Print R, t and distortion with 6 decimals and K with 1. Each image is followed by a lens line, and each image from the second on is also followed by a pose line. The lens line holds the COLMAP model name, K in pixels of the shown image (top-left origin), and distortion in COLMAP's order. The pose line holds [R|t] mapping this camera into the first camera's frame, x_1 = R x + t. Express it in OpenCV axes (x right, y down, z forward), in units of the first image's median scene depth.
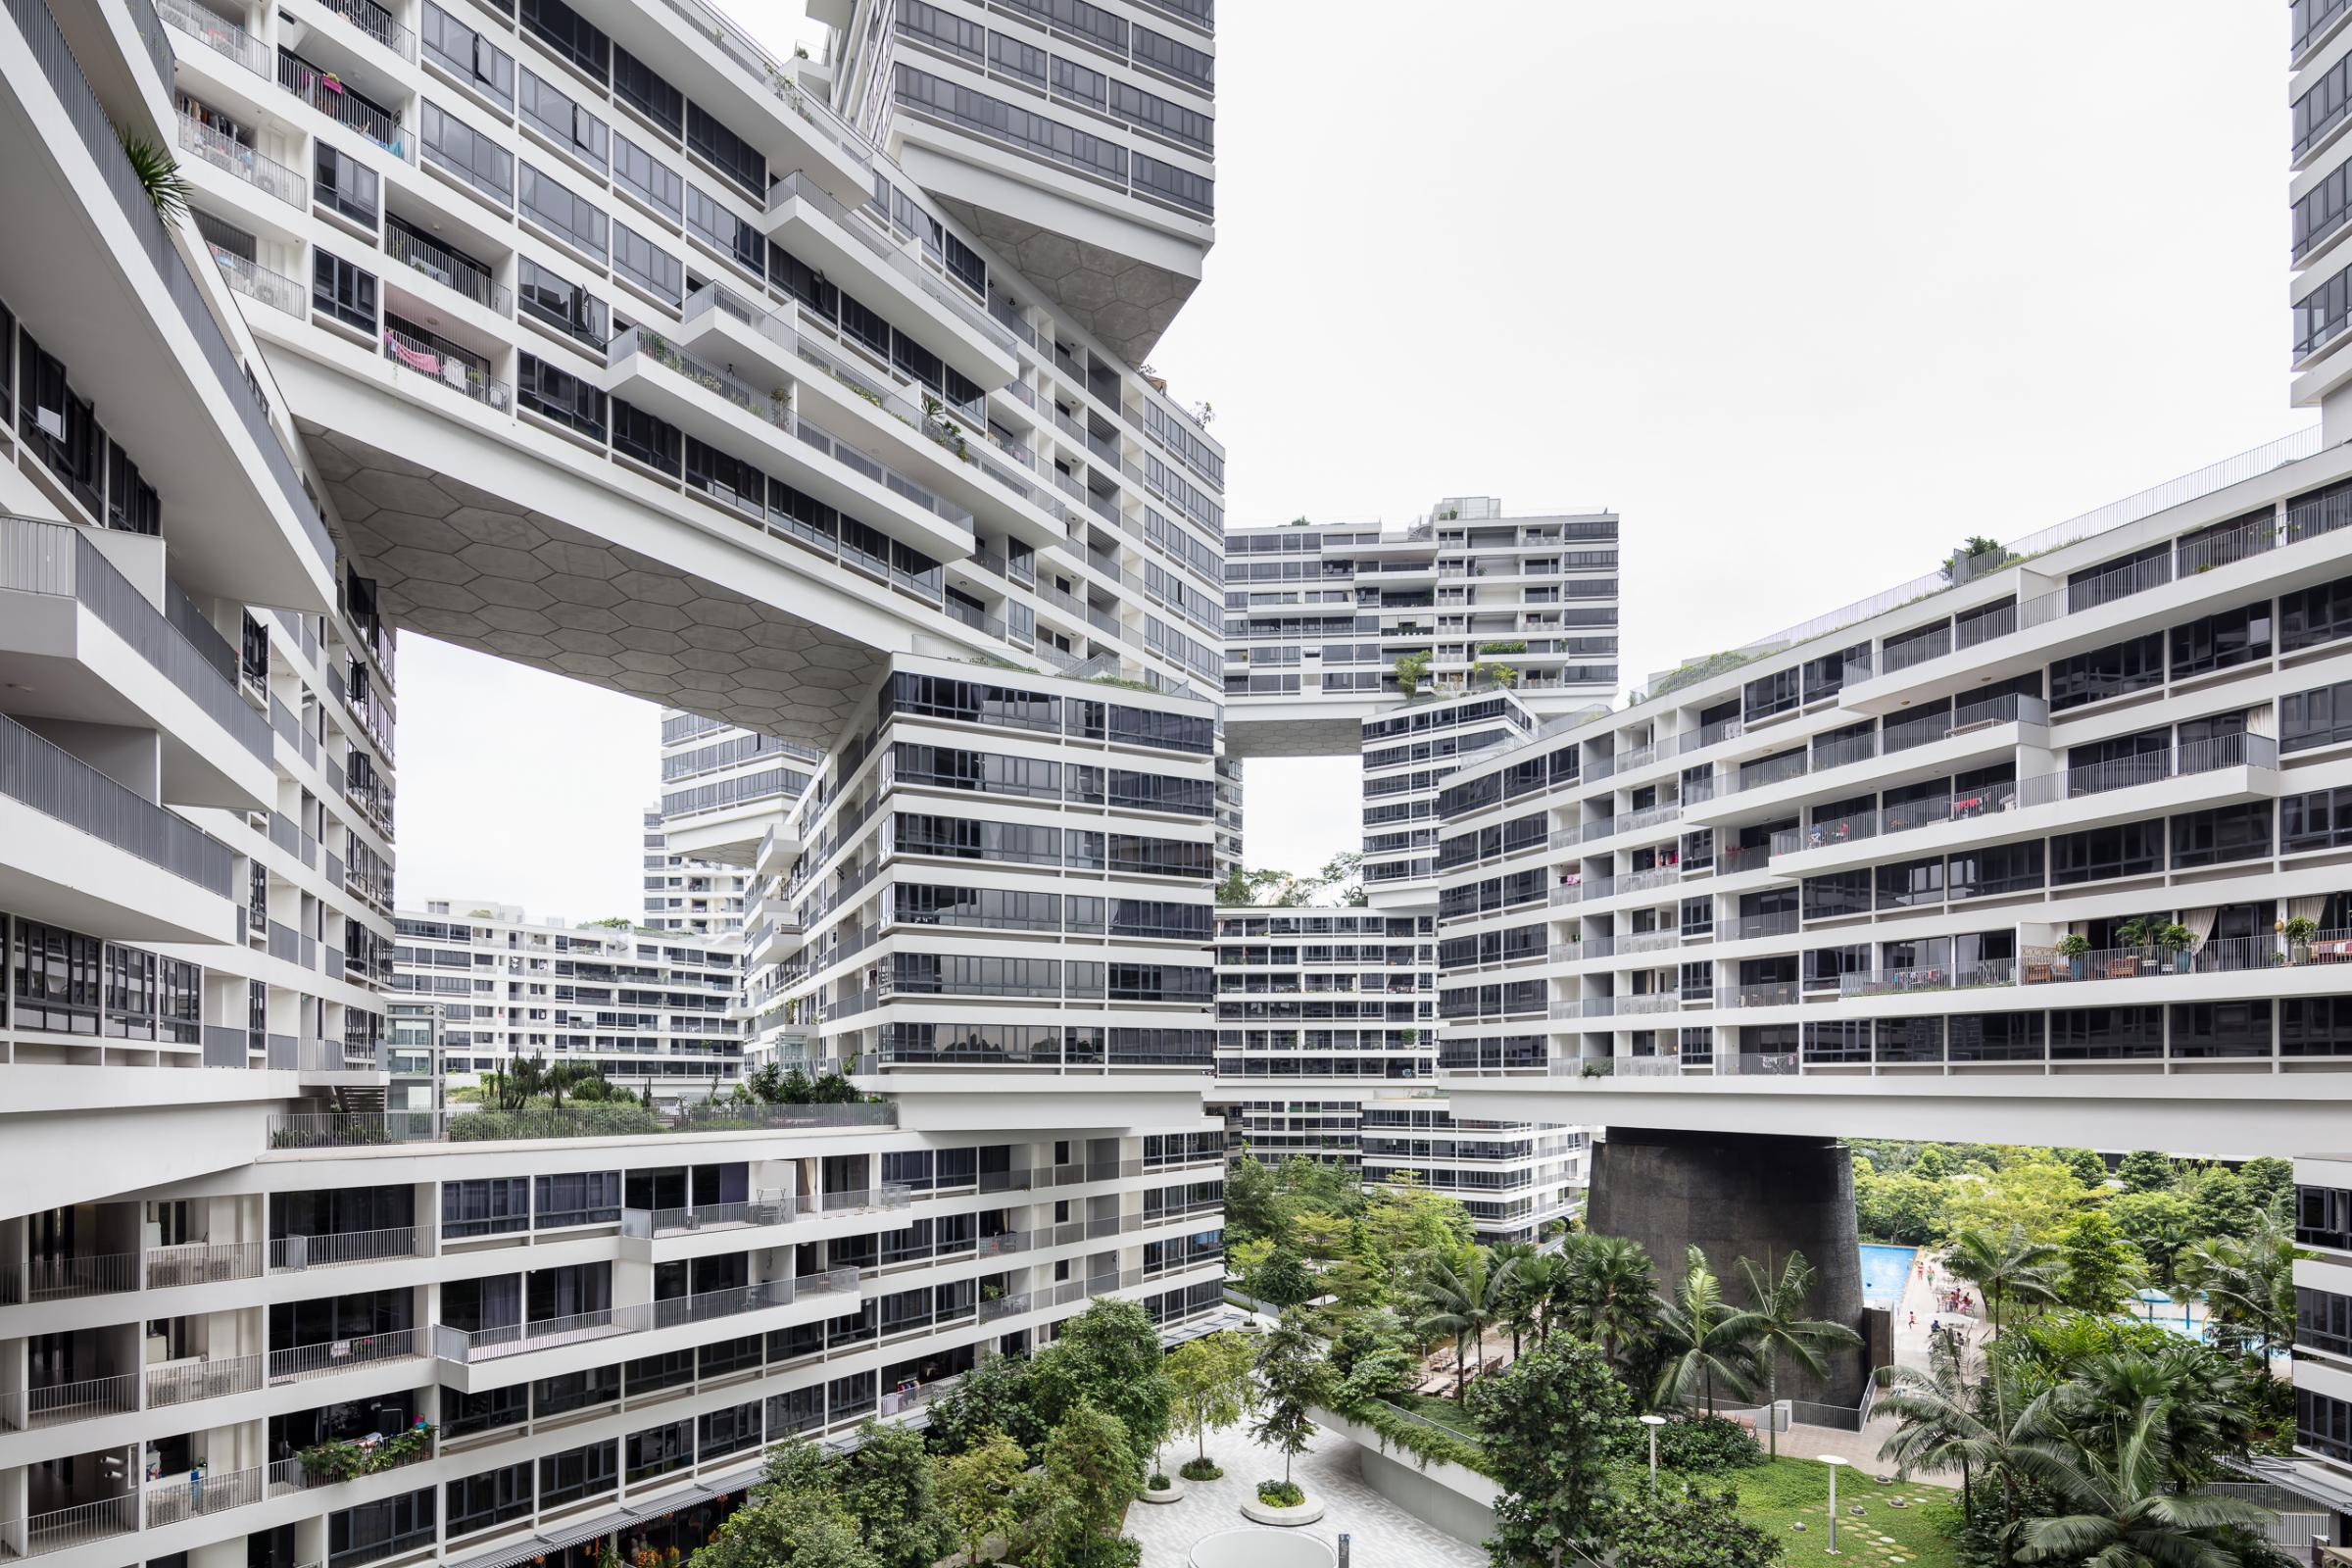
lens RADIAL K [[1152.2, 0, 1139.3], [0, 1152.2, 1072.2], [0, 0, 1]] dist [0.011345, -0.004958]
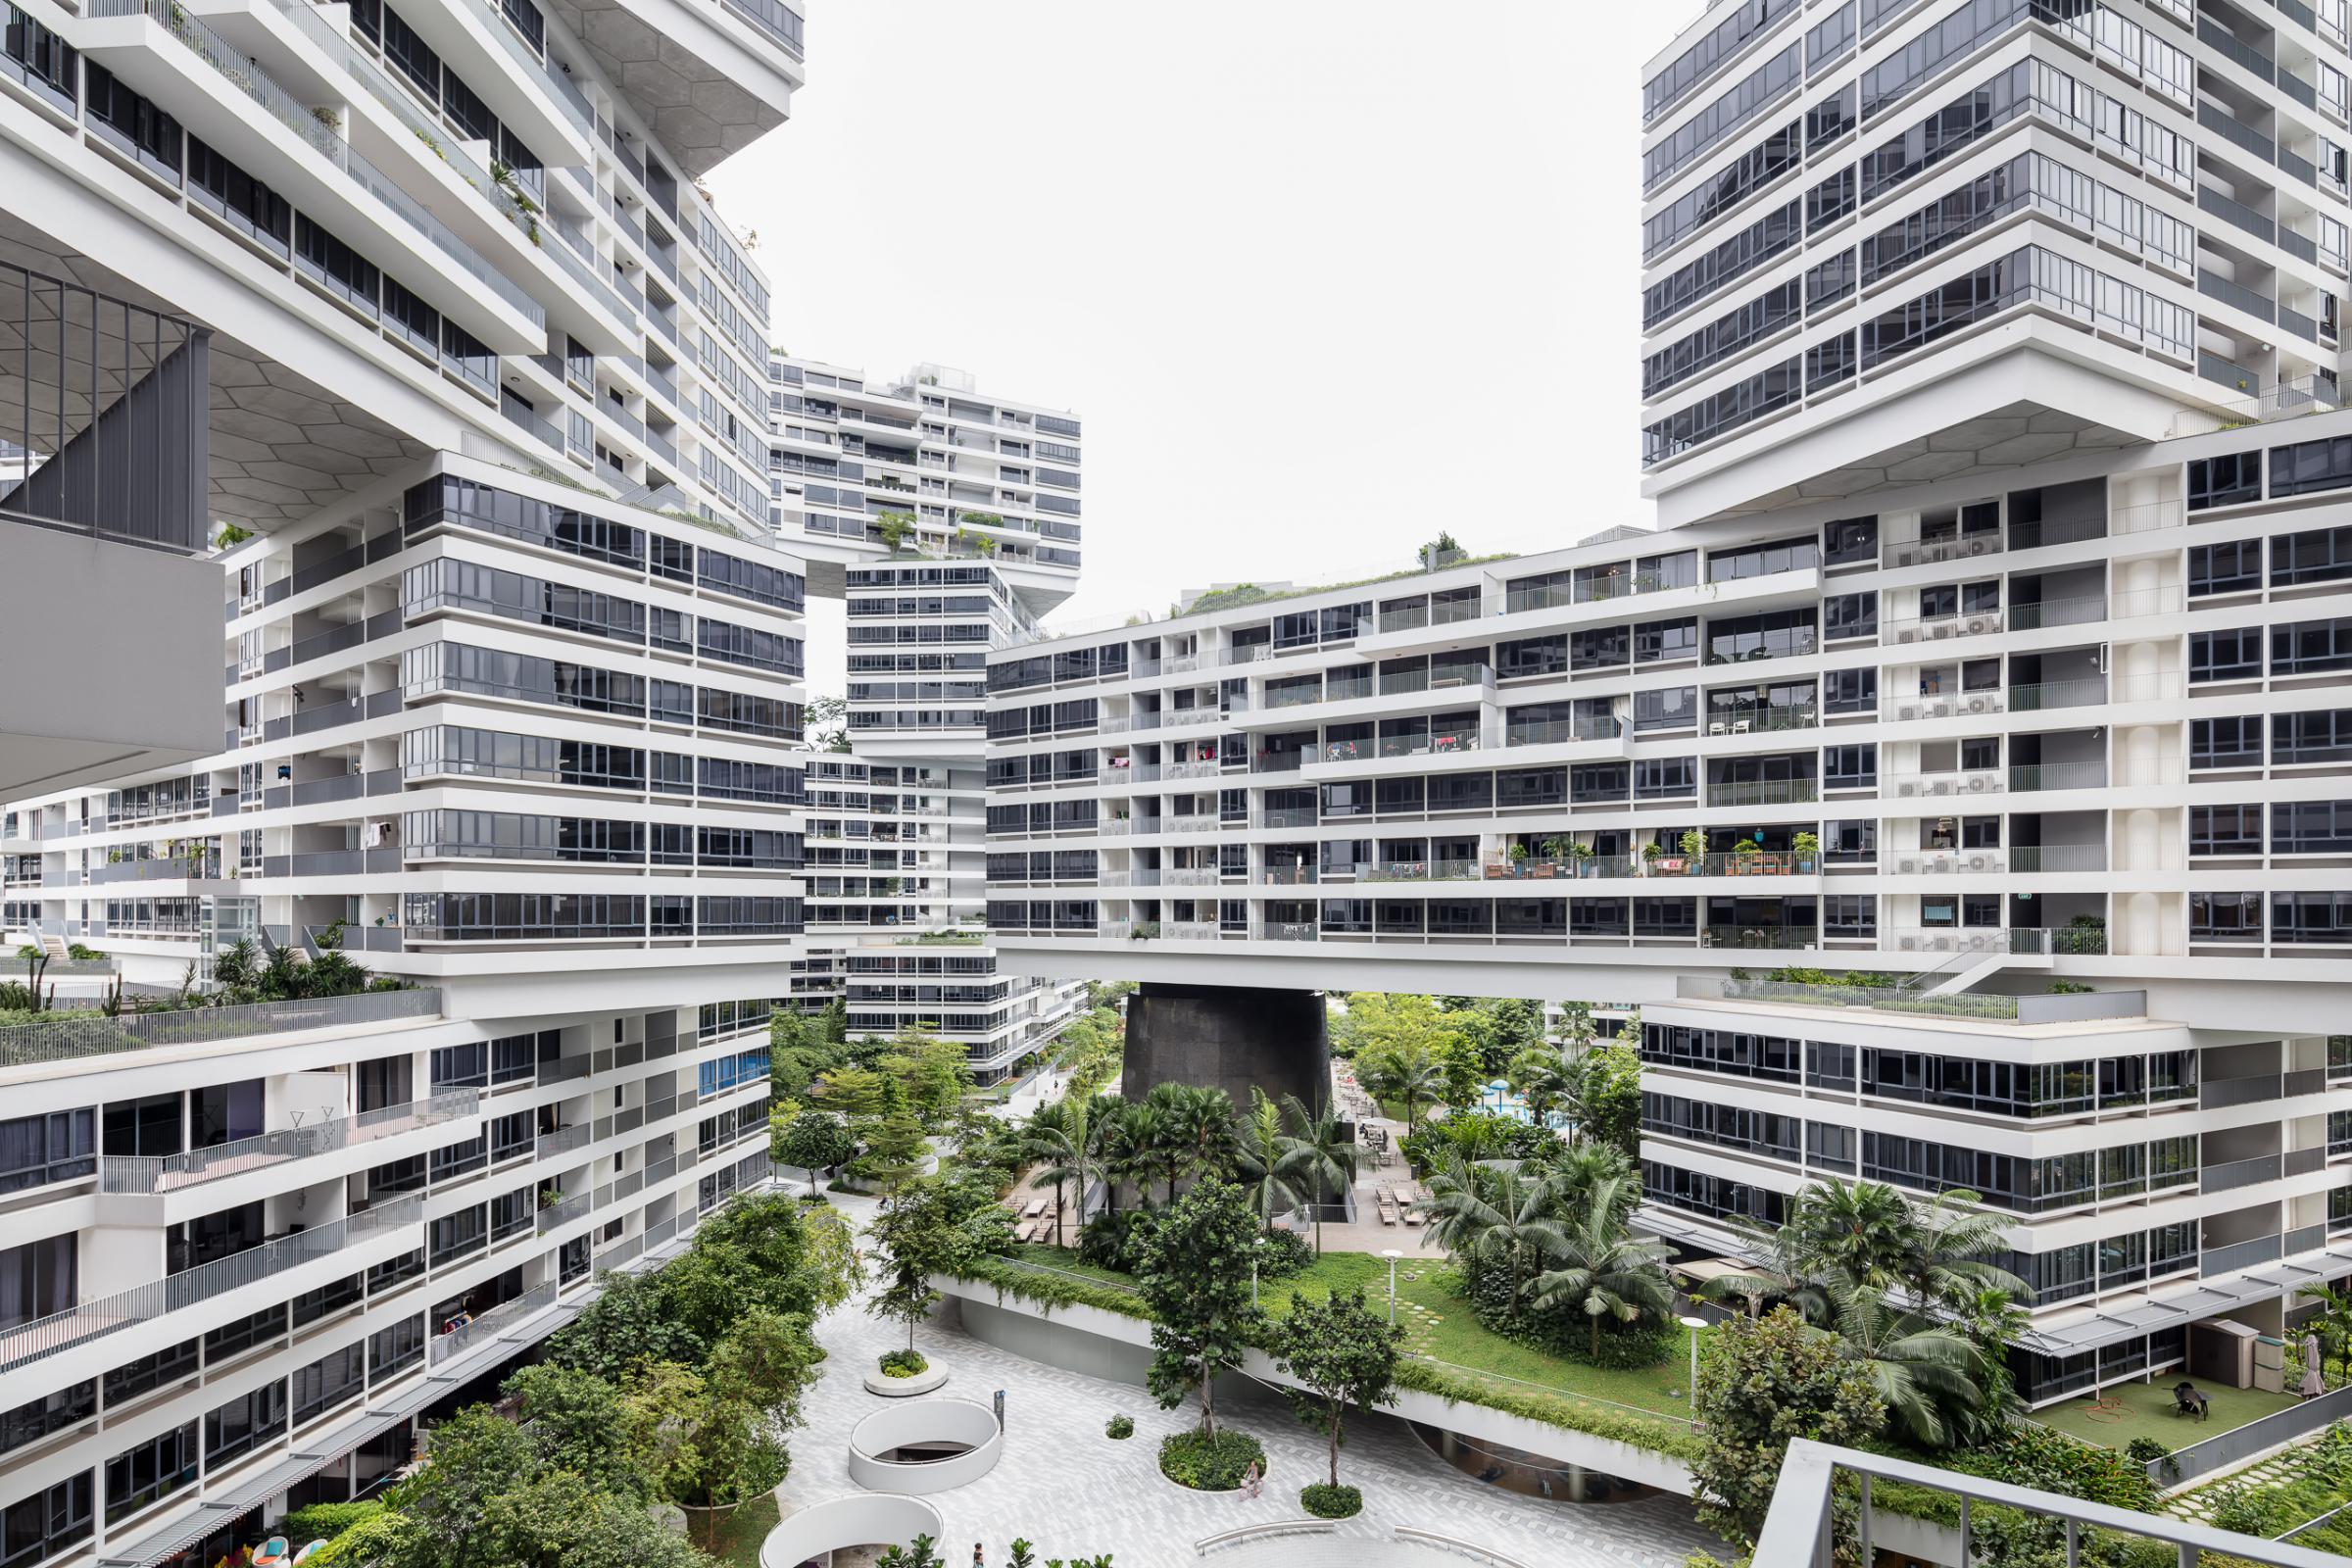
lens RADIAL K [[1152.2, 0, 1134.1], [0, 1152.2, 904.2], [0, 0, 1]] dist [0.011345, -0.004958]
pose [[0.869487, -0.001016, 0.493955, -0.184684], [-0.000545, 0.999995, 0.003016, -0.036173], [-0.493955, -0.002892, 0.869482, 0.021269]]
